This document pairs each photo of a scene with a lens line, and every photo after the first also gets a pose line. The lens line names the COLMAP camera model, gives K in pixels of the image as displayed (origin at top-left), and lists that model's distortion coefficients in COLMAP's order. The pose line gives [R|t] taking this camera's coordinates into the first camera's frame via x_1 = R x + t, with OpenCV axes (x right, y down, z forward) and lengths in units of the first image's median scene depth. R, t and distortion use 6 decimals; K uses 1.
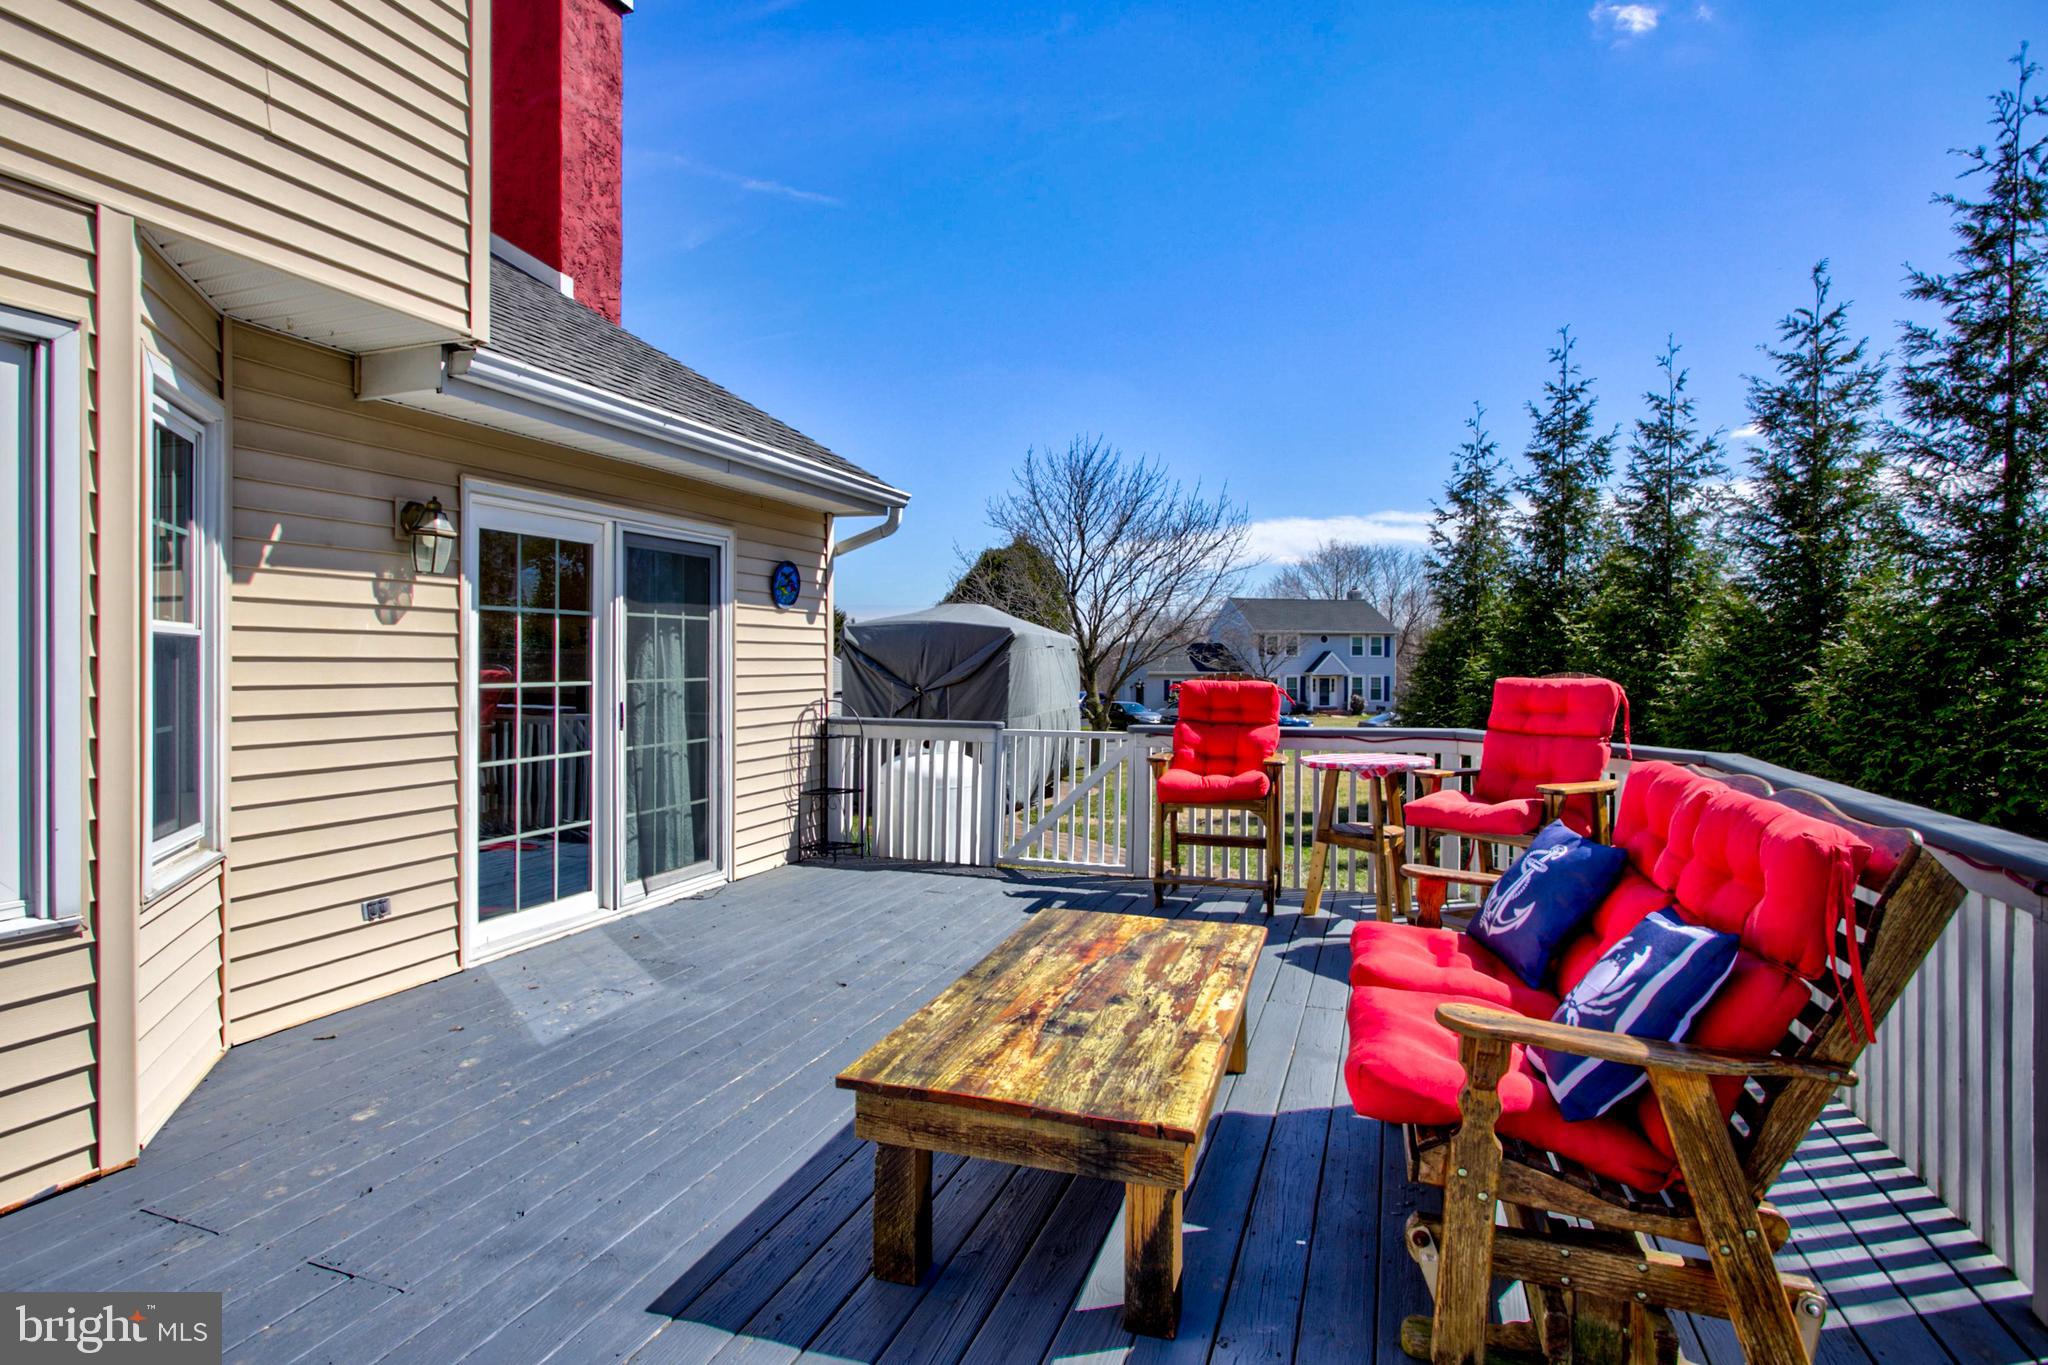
lens RADIAL K [[1046.7, 0, 1016.8], [0, 1046.7, 667.2], [0, 0, 1]] dist [0.000192, -0.000181]
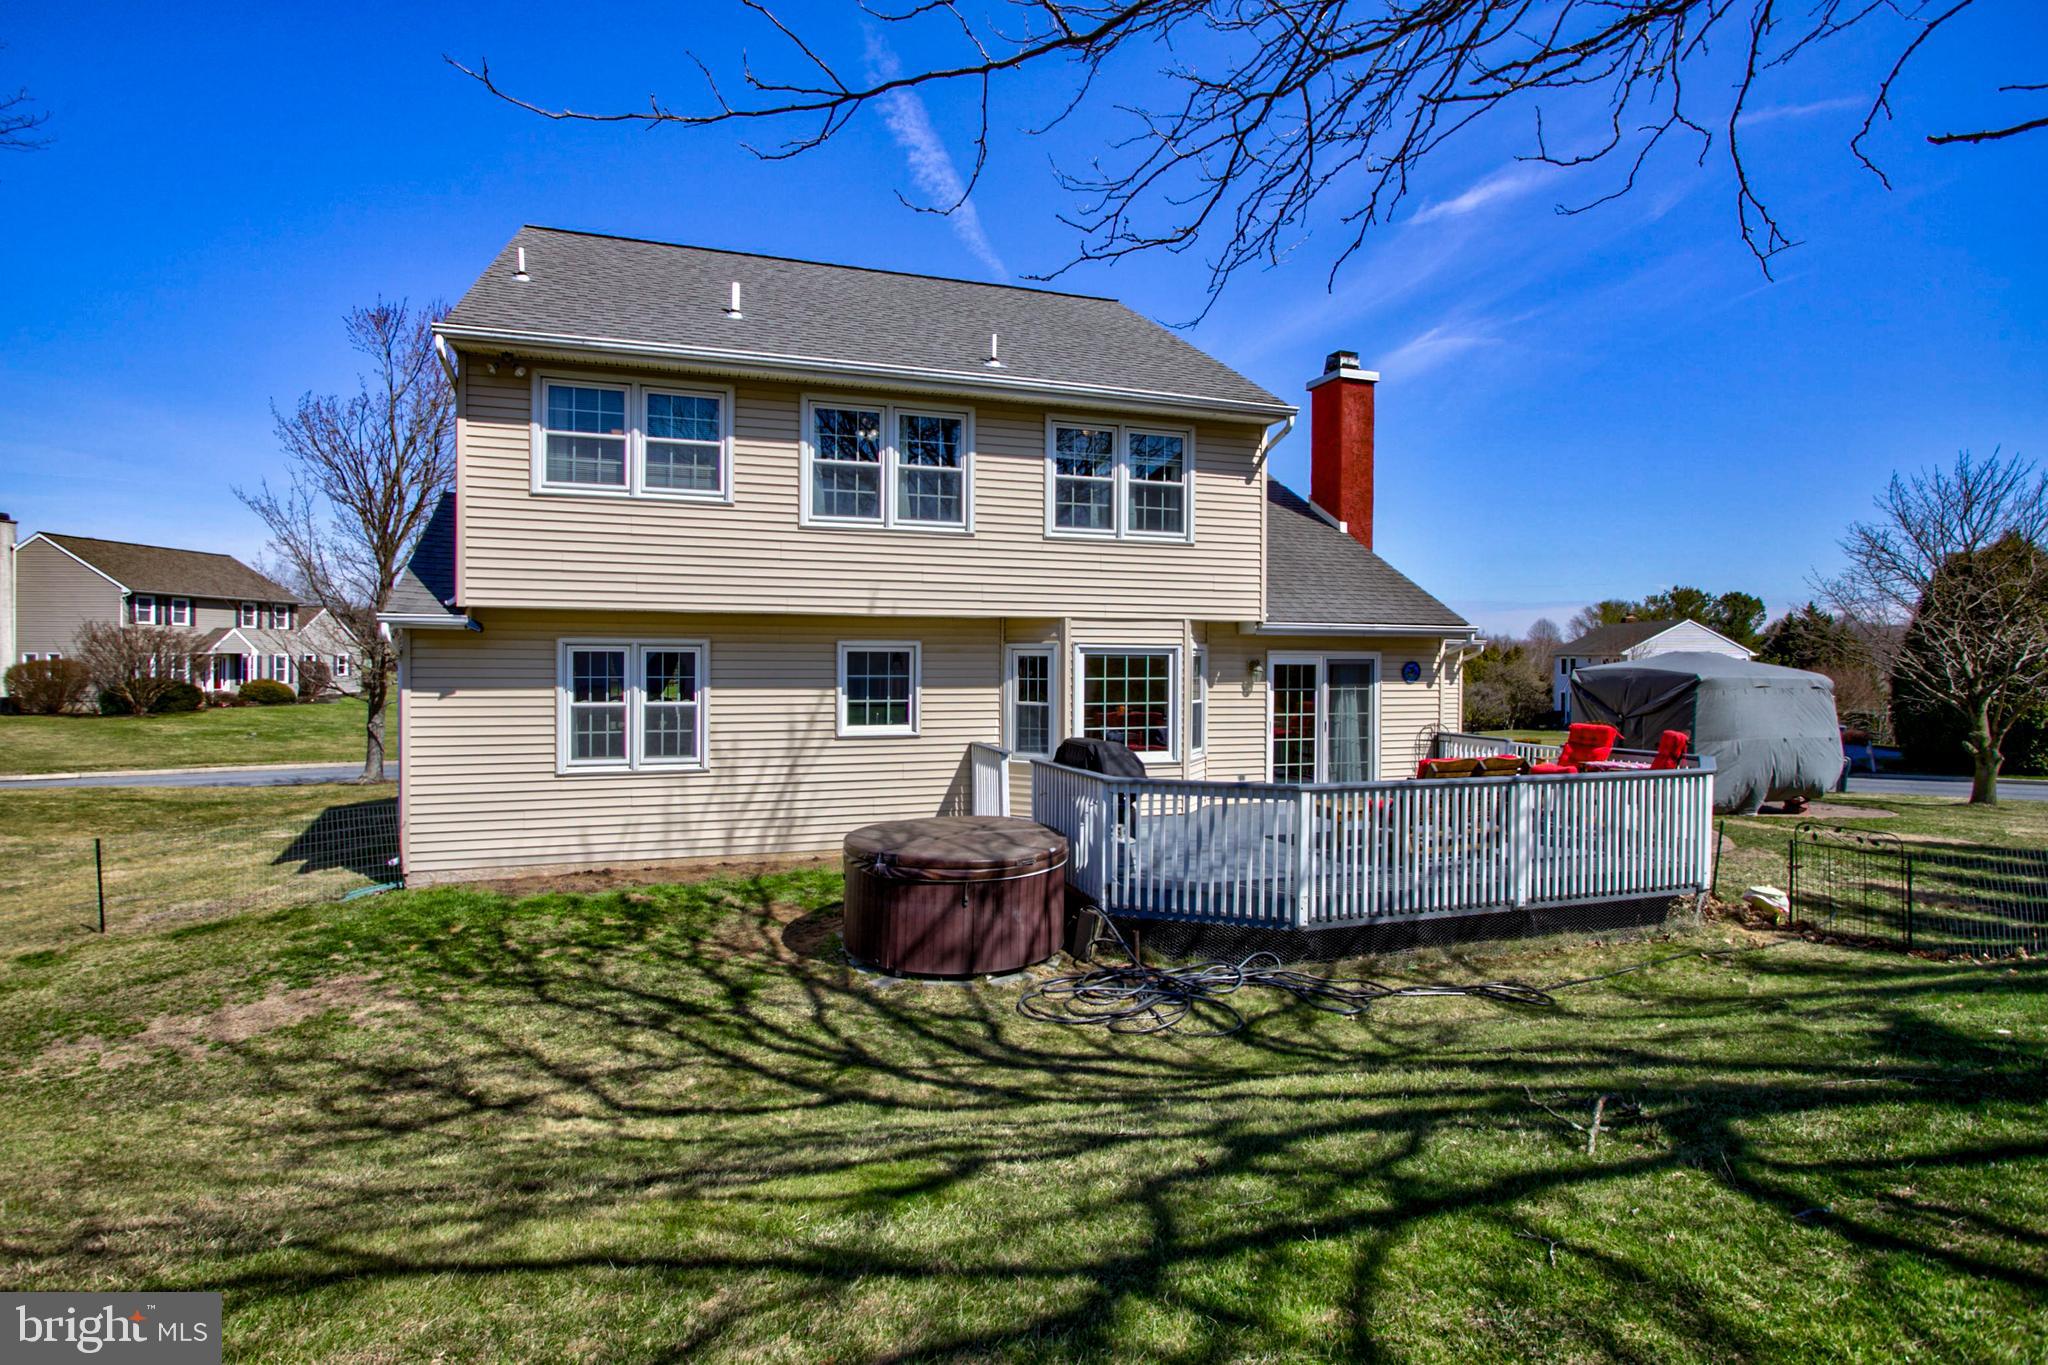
lens RADIAL K [[1046.7, 0, 1017.0], [0, 1046.7, 680.7], [0, 0, 1]] dist [0.000192, -0.000181]
pose [[0.655616, 0.009214, -0.755038, 1.331730], [-0.006875, 0.999957, 0.006232, -0.097341], [0.755063, 0.001105, 0.655651, -1.617022]]
